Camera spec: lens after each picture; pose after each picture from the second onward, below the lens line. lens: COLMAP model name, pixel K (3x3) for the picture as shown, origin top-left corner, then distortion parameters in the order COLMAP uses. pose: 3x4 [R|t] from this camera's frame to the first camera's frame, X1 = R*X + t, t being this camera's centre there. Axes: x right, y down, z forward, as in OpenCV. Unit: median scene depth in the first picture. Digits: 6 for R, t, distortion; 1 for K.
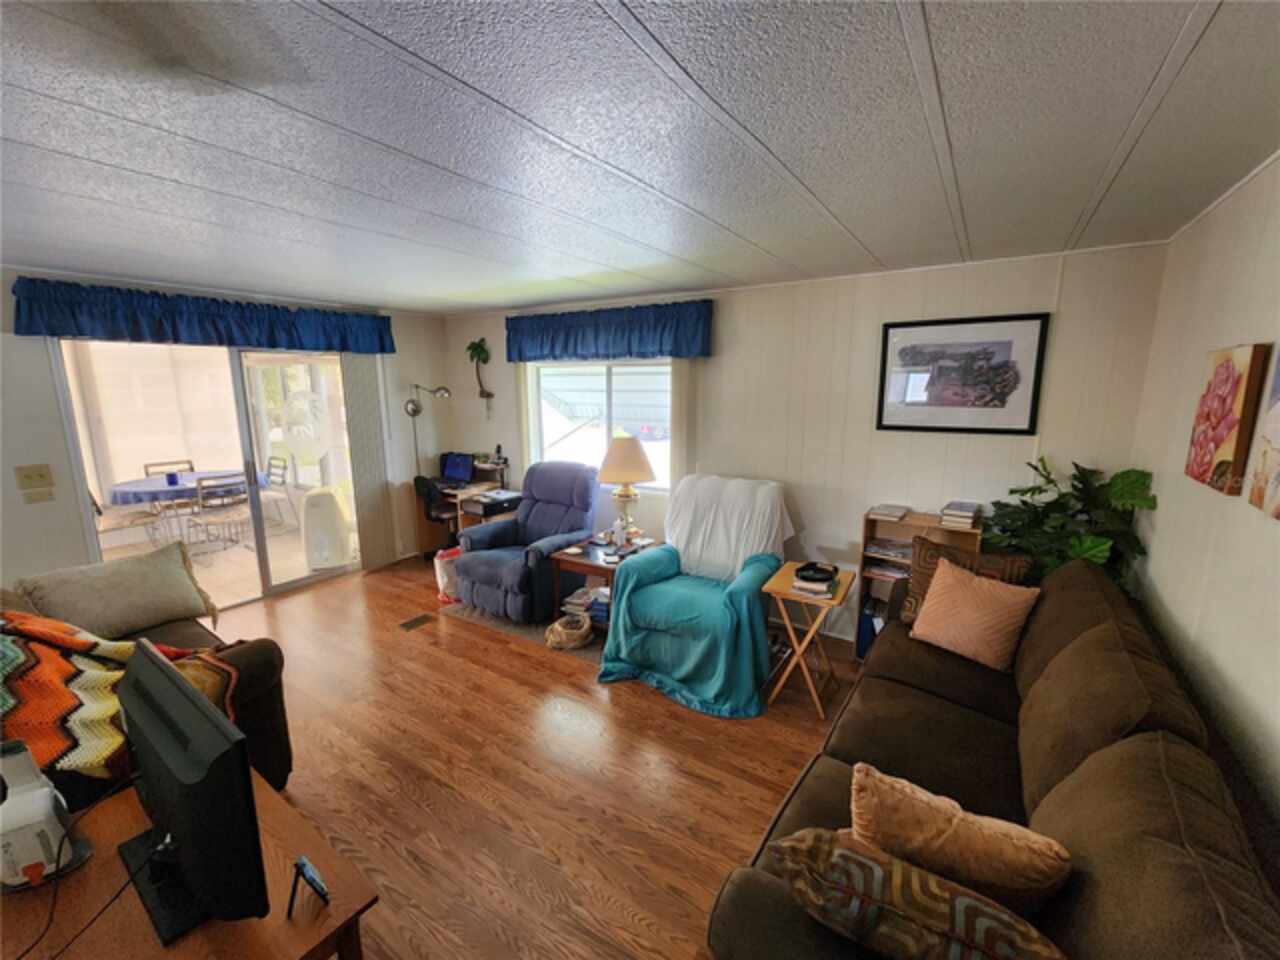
lens RADIAL K [[515.2, 0, 640.6], [0, 515.2, 474.7], [0, 0, 1]] dist [0.000608, 0.000233]
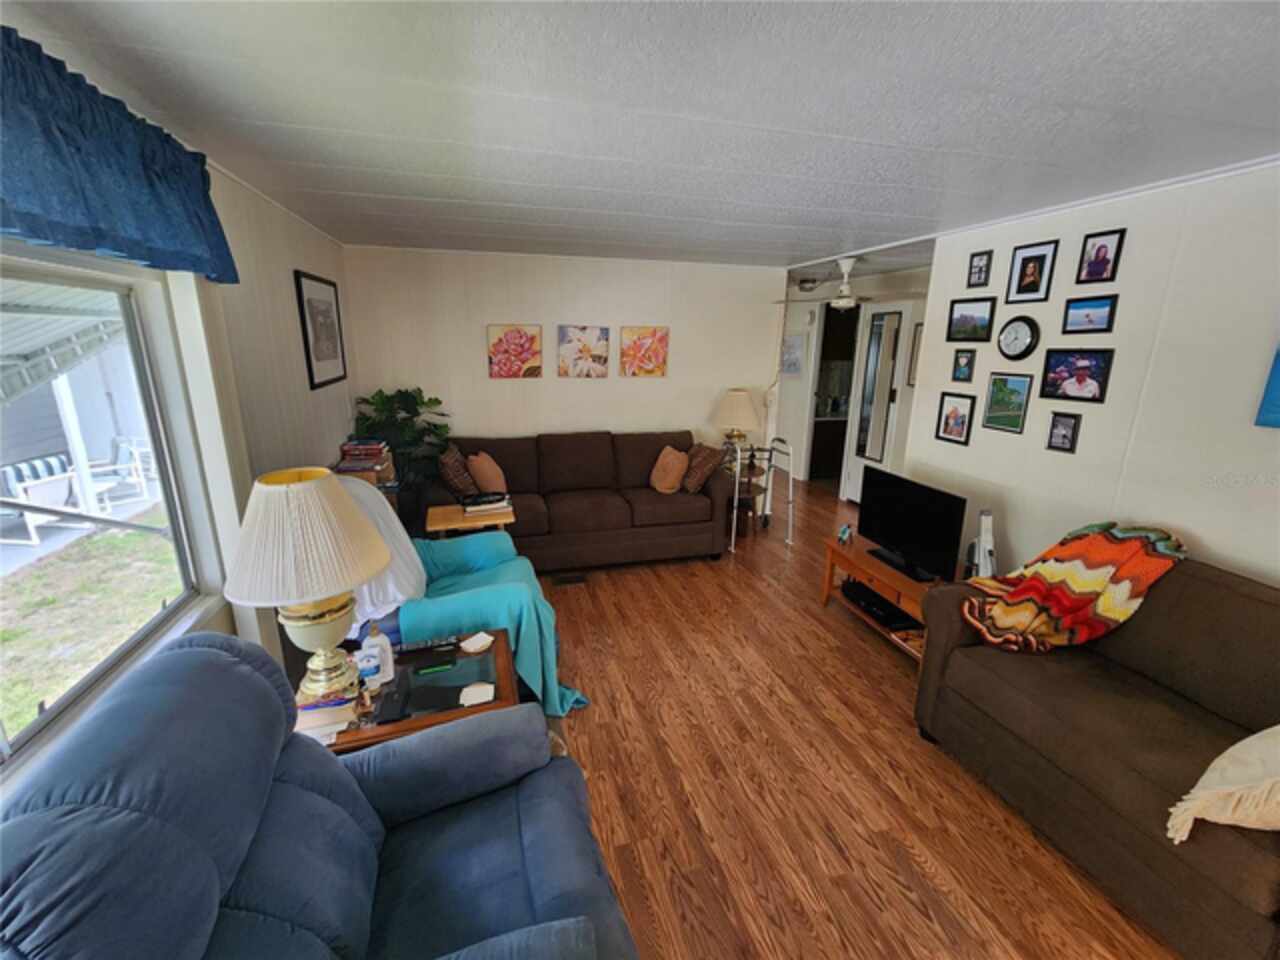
lens RADIAL K [[515.2, 0, 640.1], [0, 515.2, 473.6], [0, 0, 1]] dist [0.000608, 0.000233]
pose [[-0.745253, -0.170820, 0.644530, -0.670705], [0.114819, 0.919311, 0.376409, -0.263767], [-0.656822, 0.354524, -0.665506, 1.484112]]
